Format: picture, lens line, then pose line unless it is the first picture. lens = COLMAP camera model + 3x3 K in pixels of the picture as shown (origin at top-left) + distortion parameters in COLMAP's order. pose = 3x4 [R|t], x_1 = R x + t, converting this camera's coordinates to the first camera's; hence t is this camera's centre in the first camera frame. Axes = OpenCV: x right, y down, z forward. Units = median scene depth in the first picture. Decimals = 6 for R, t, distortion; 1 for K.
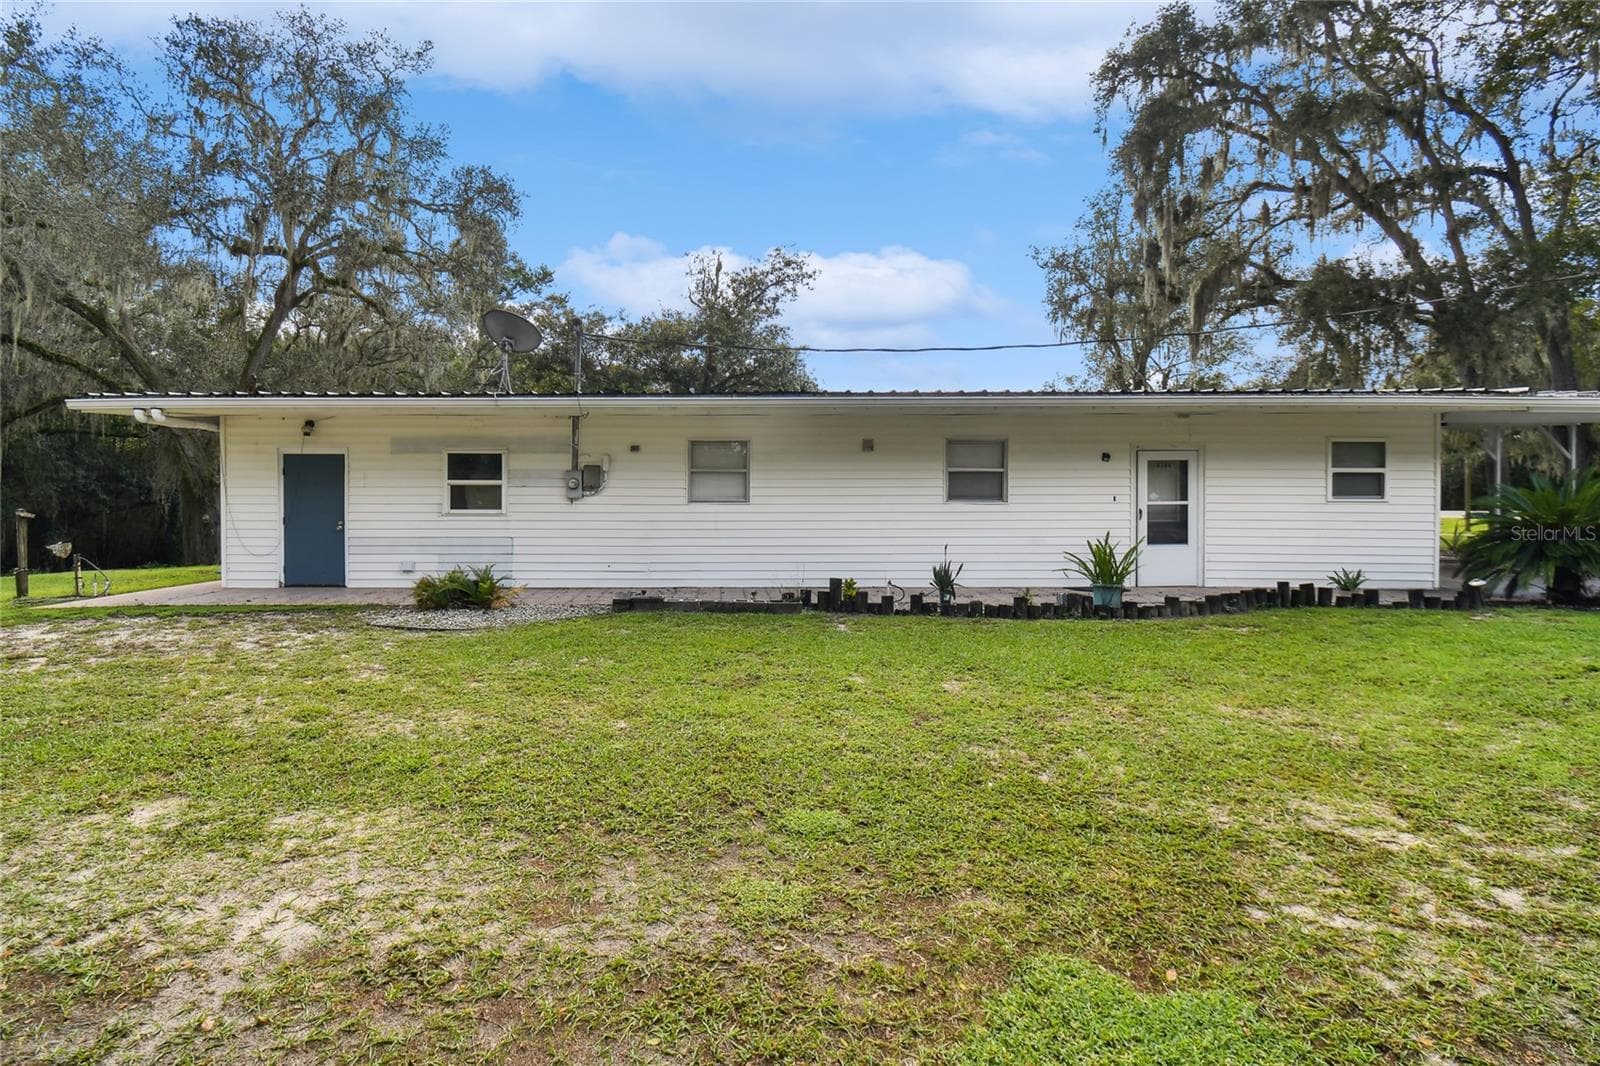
lens RADIAL K [[757.3, 0, 802.2], [0, 757.3, 528.0], [0, 0, 1]] dist [-0.005116, -0.002340]
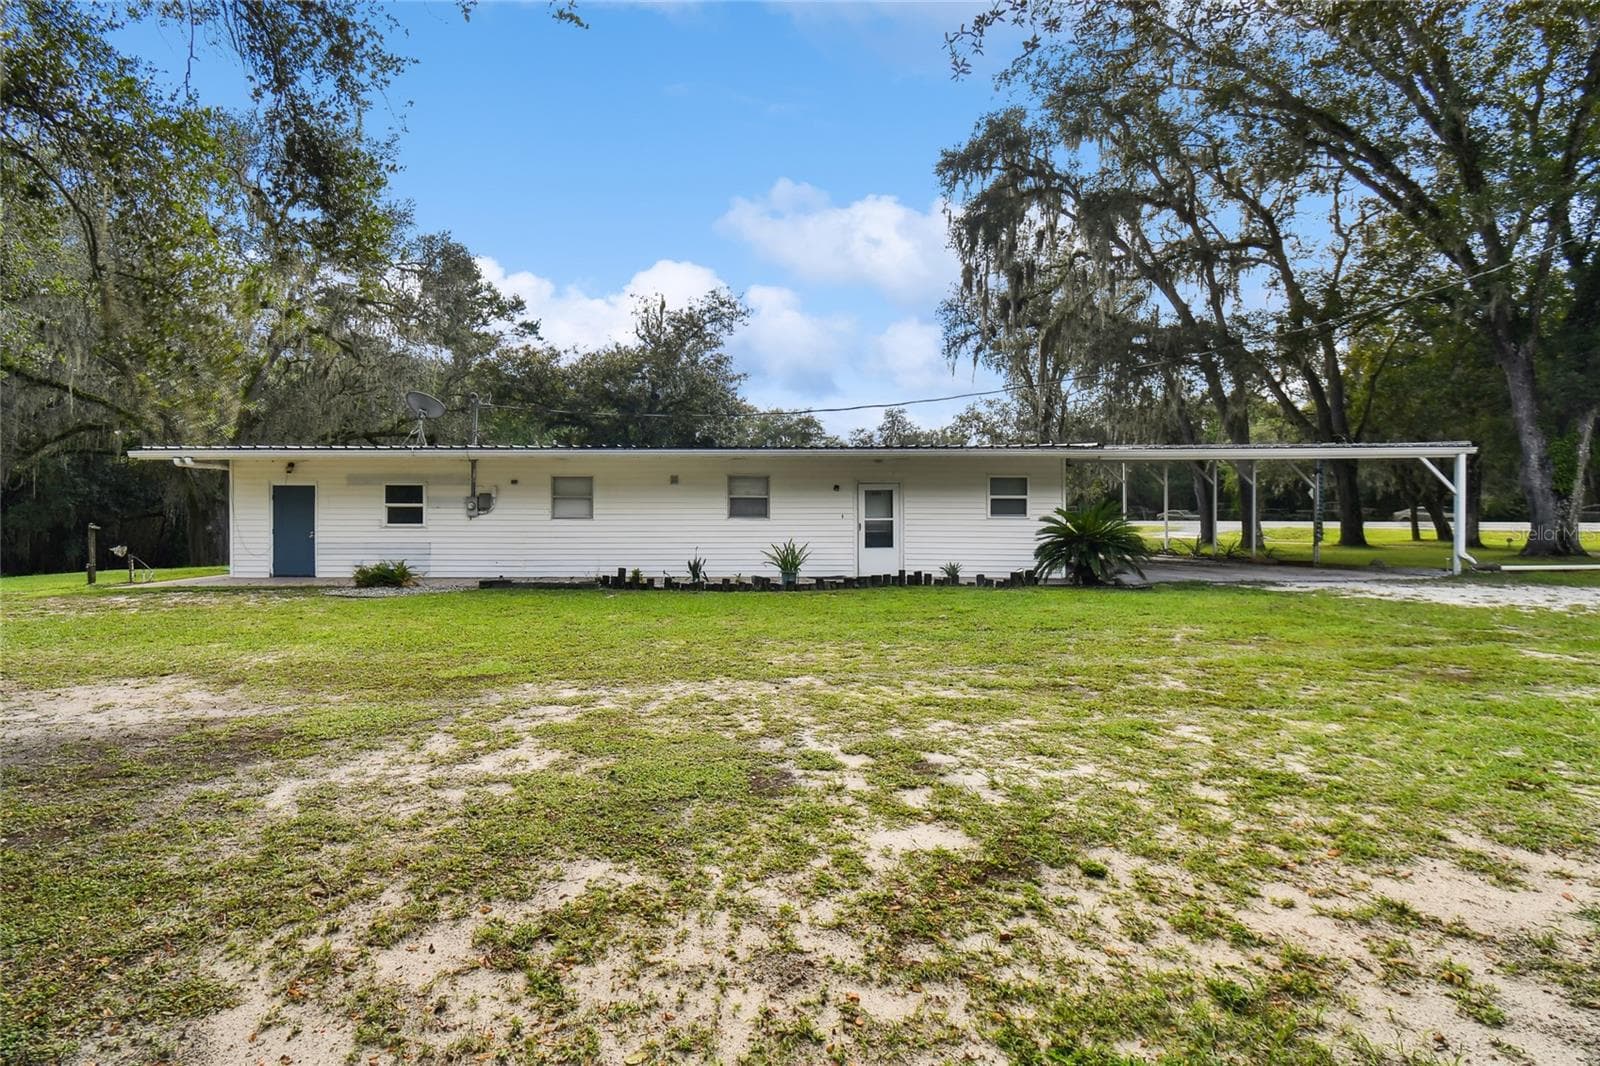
lens RADIAL K [[757.3, 0, 797.4], [0, 757.3, 537.9], [0, 0, 1]] dist [-0.005116, -0.002340]
pose [[0.999999, 0.000290, 0.001646, 0.321357], [-0.000290, 1.000000, 0.000016, 0.002544], [-0.001646, -0.000016, 0.999999, -0.456670]]
